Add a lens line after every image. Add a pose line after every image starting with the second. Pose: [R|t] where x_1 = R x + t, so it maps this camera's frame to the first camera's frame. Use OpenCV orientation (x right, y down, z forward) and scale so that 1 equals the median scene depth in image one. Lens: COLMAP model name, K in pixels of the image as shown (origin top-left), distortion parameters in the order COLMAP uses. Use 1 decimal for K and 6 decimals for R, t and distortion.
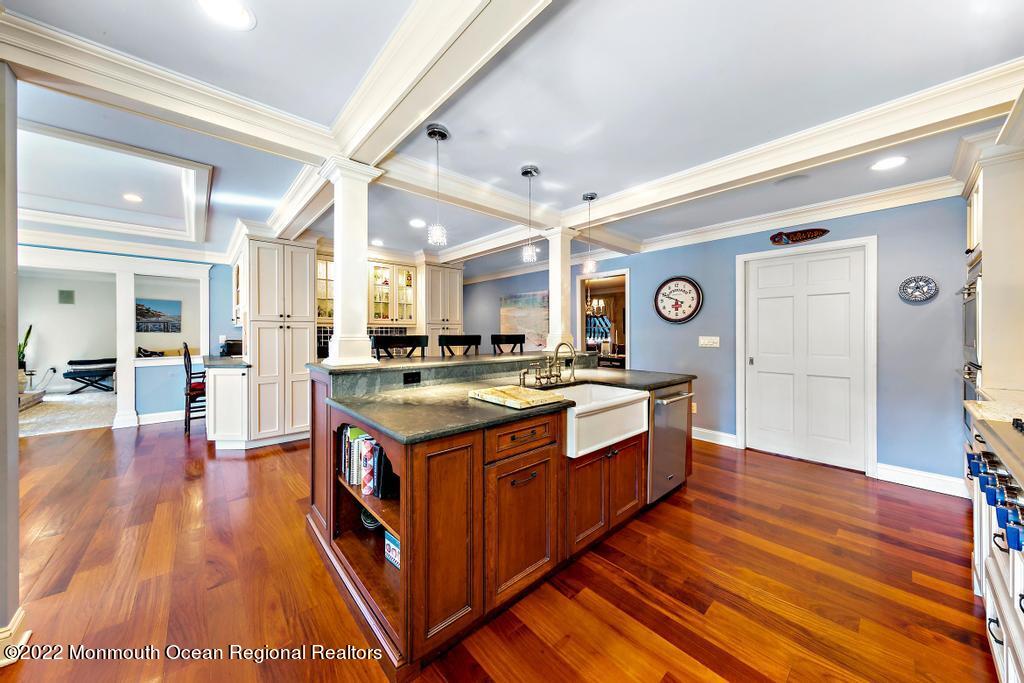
lens RADIAL K [[352.3, 0, 509.2], [0, 352.3, 331.3], [0, 0, 1]] dist [0.007243, 0.000082]
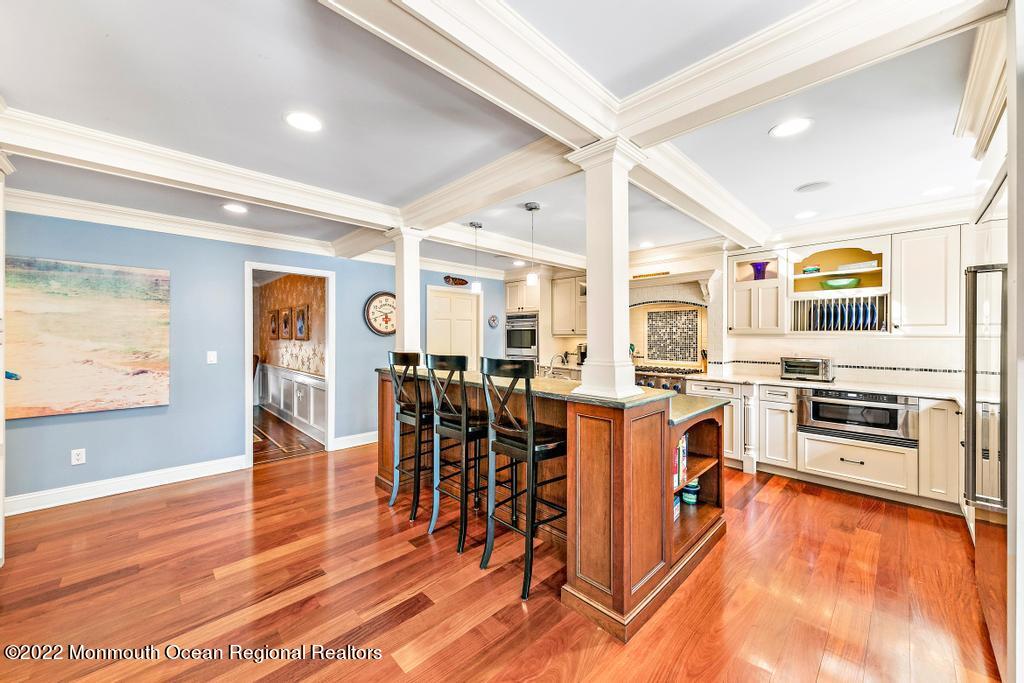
lens RADIAL K [[379.6, 0, 514.7], [0, 379.6, 337.2], [0, 0, 1]] dist [0.004039, 0.000234]
pose [[-0.052136, -0.001793, 0.998638, -0.590758], [-0.002925, 0.999994, 0.001643, -0.017789], [-0.998636, -0.002836, -0.052141, 0.567526]]
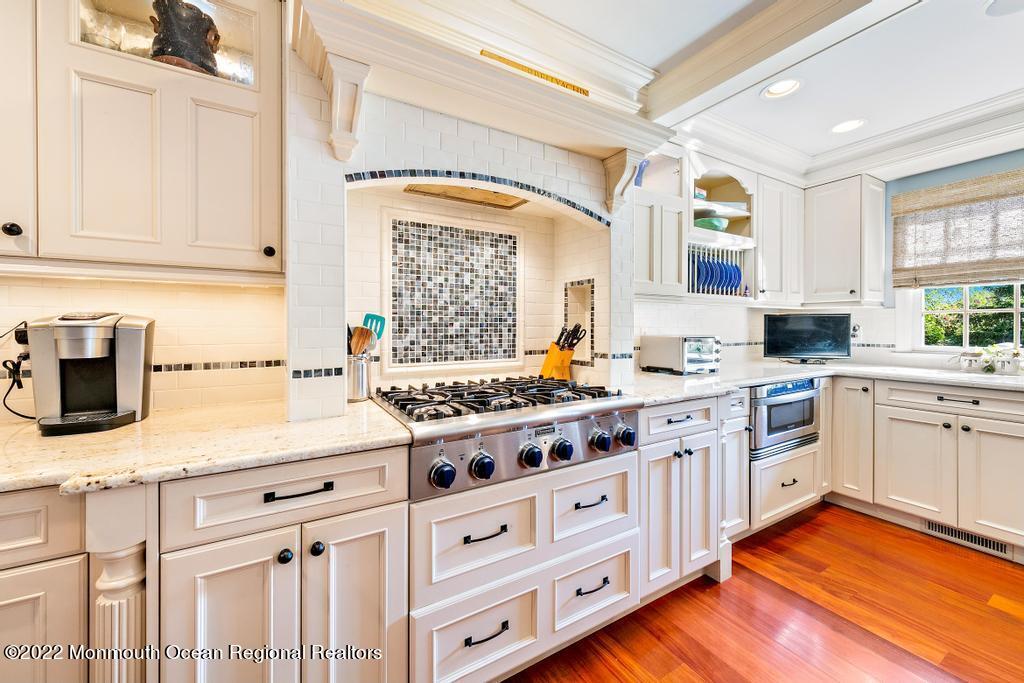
lens RADIAL K [[391.5, 0, 509.5], [0, 391.5, 329.7], [0, 0, 1]] dist [0.003803, -0.000593]
pose [[-0.979043, 0.000917, 0.203654, 0.264150], [0.002362, 0.999974, 0.006852, 0.010994], [-0.203642, 0.007190, -0.979019, 0.471510]]
